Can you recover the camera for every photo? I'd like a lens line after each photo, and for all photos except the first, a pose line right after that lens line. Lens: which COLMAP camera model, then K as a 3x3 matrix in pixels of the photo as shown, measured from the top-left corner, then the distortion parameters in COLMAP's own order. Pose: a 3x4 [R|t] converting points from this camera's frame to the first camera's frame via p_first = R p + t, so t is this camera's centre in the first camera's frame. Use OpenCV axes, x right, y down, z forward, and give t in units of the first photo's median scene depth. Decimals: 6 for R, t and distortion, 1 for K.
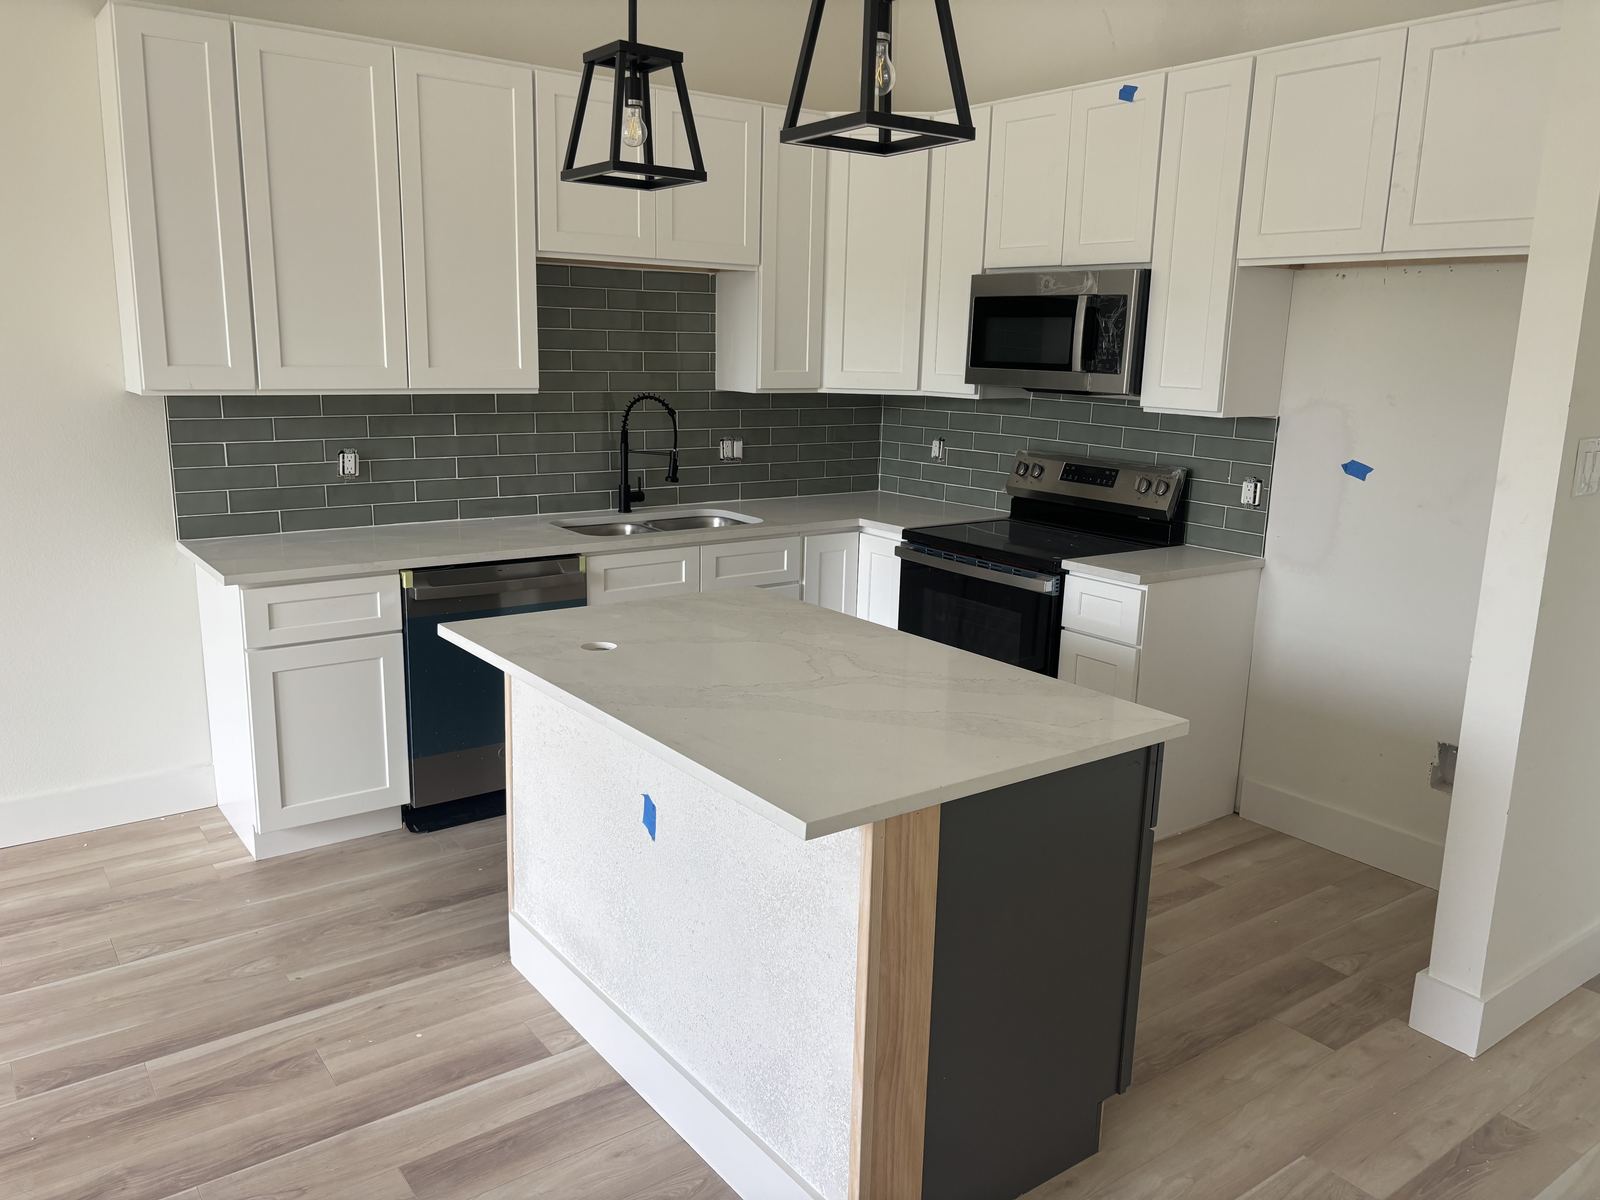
lens RADIAL K [[1218.5, 0, 800.0], [0, 1218.5, 600.0], [0, 0, 1]] dist [0.070257, -0.064196]
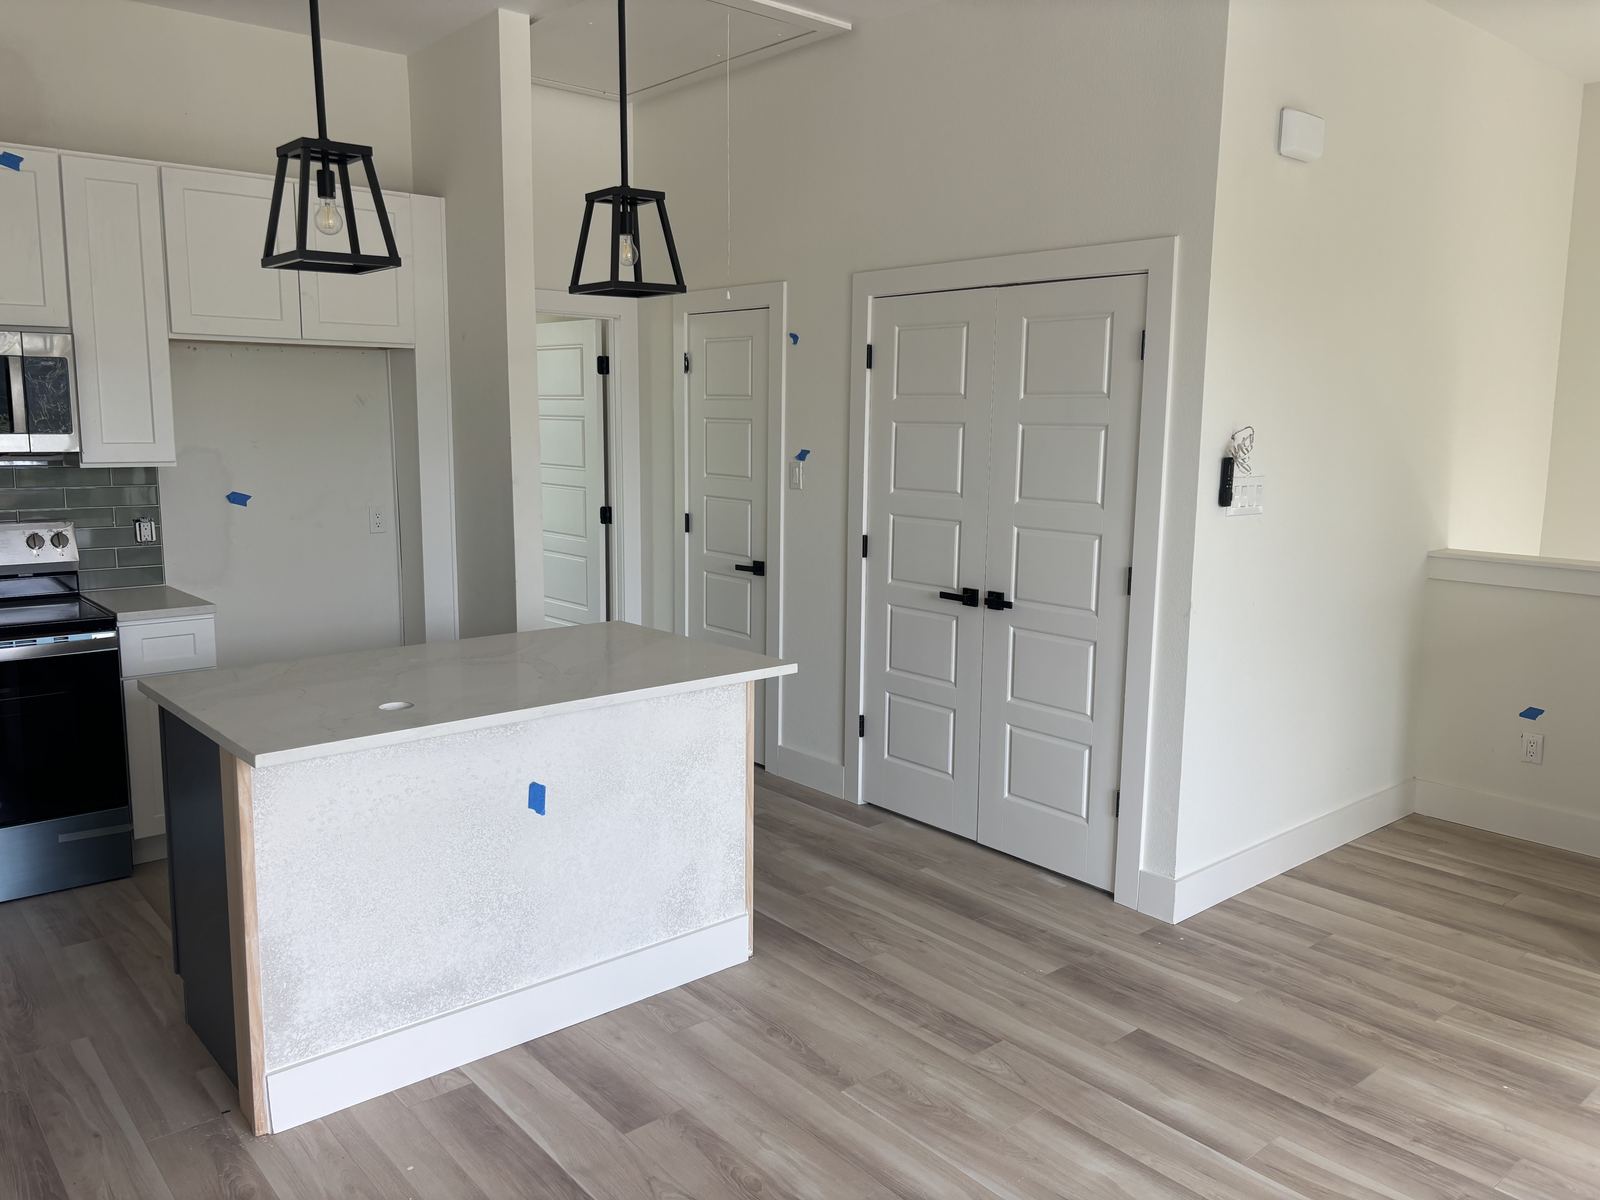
lens RADIAL K [[1212.0, 0, 791.1], [0, 1212.0, 595.1], [0, 0, 1]] dist [0.072026, -0.065325]
pose [[-0.067625, -0.173809, 0.982455, -0.838323], [0.199817, 0.962399, 0.184015, -0.124582], [-0.977497, 0.208755, -0.030352, 0.476006]]
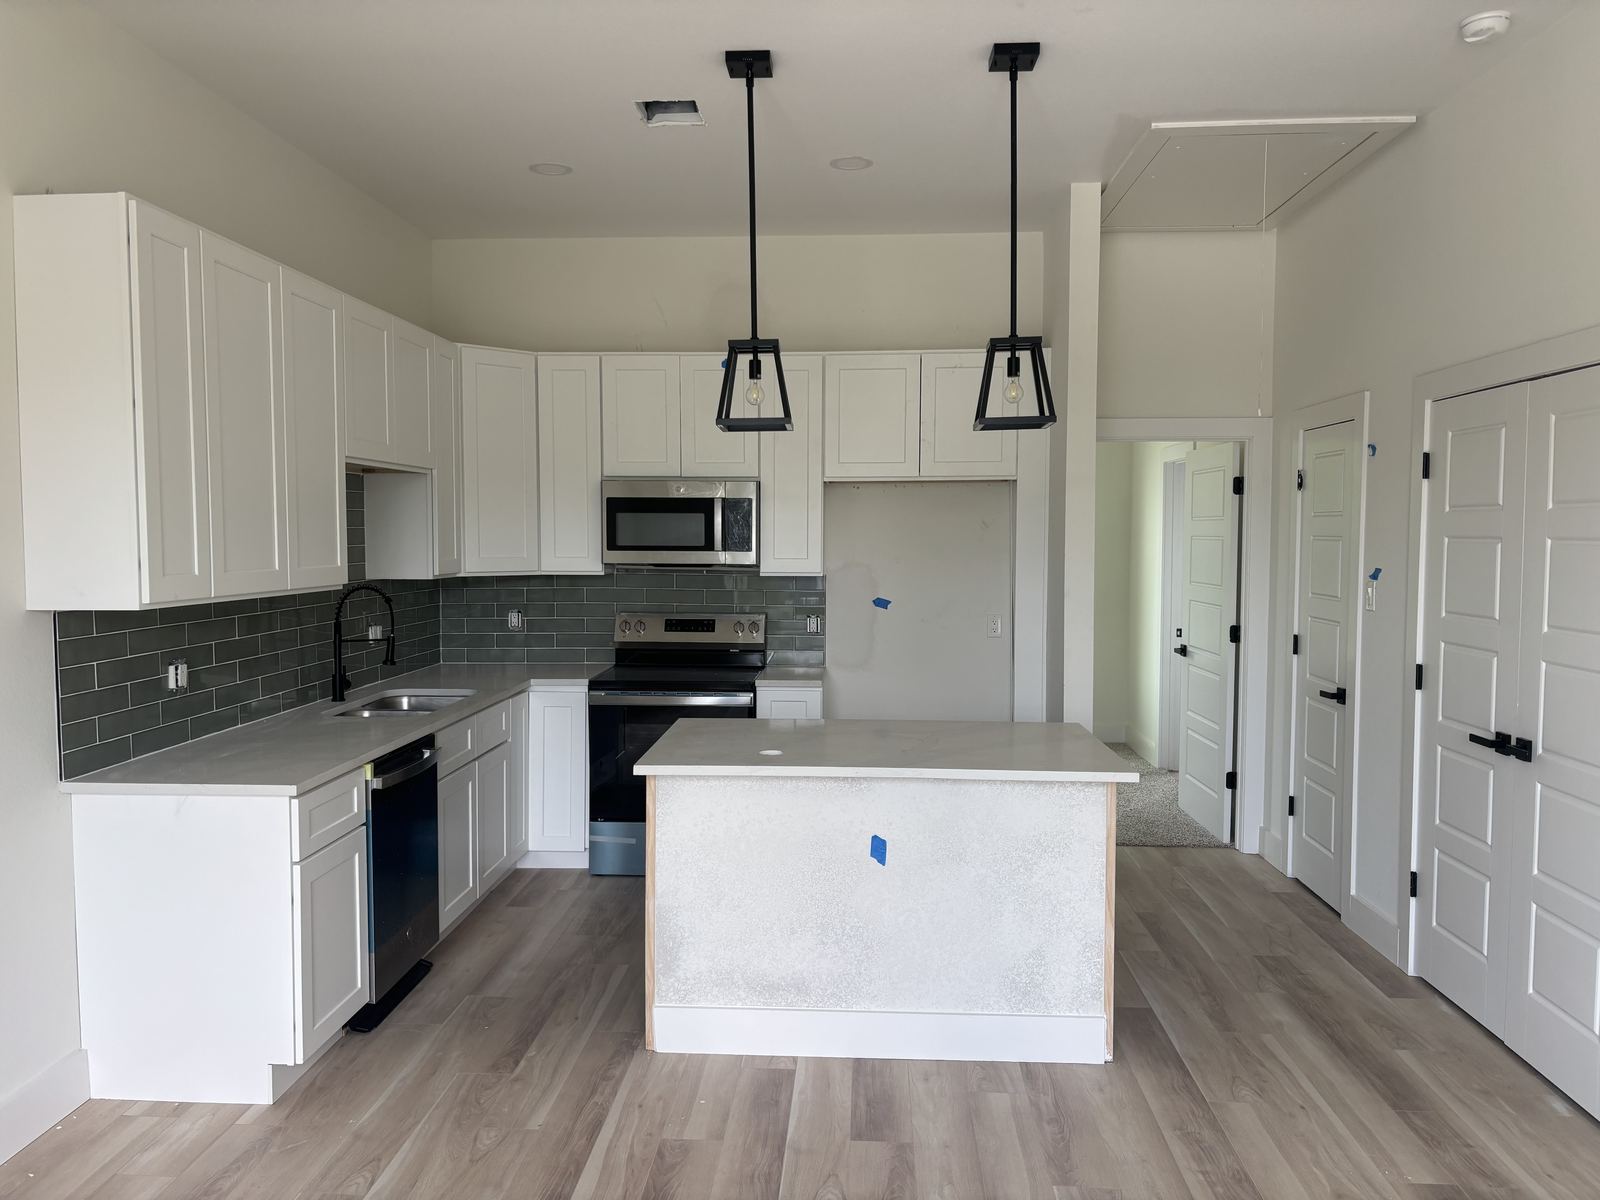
lens RADIAL K [[1218.5, 0, 800.0], [0, 1218.5, 600.0], [0, 0, 1]] dist [0.070257, -0.064196]
pose [[0.635256, -0.065726, 0.769500, -0.826742], [0.177250, 0.982183, -0.062436, -0.027291], [-0.751686, 0.176057, 0.635588, 0.053722]]
